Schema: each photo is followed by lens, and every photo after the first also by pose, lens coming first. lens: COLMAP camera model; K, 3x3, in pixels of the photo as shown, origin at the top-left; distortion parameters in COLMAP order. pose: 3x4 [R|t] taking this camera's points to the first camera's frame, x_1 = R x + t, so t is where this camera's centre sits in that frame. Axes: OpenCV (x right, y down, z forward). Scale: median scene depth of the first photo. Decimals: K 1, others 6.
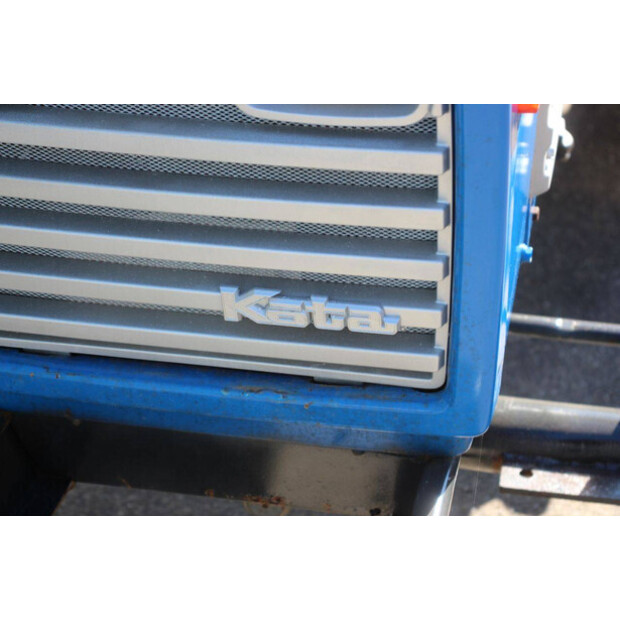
lens RADIAL K [[1483.4, 0, 310.0], [0, 1483.4, 310.0], [0, 0, 1]] dist [0.360548, 0.504728]
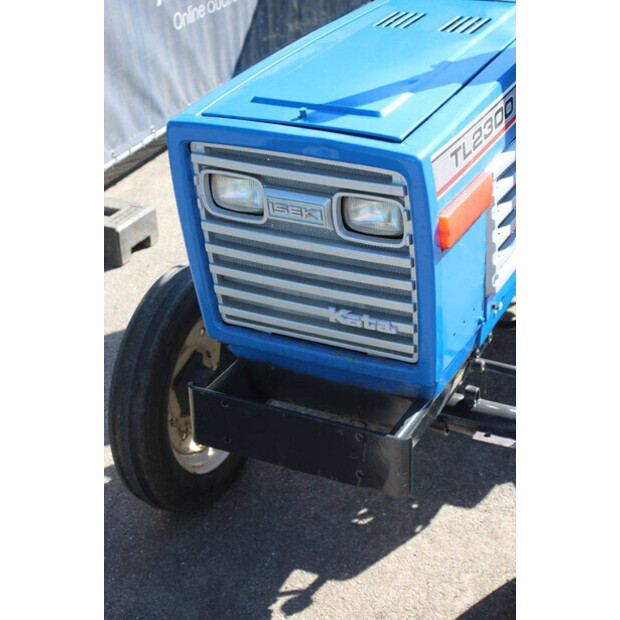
lens RADIAL K [[1242.8, 0, 310.0], [0, 1242.8, 310.0], [0, 0, 1]] dist [0.307073, 0.113915]
pose [[0.969714, 0.121561, -0.211841, 0.349319], [-0.144152, 0.985021, -0.094628, 0.190296], [0.197165, 0.122300, 0.972712, -1.020911]]
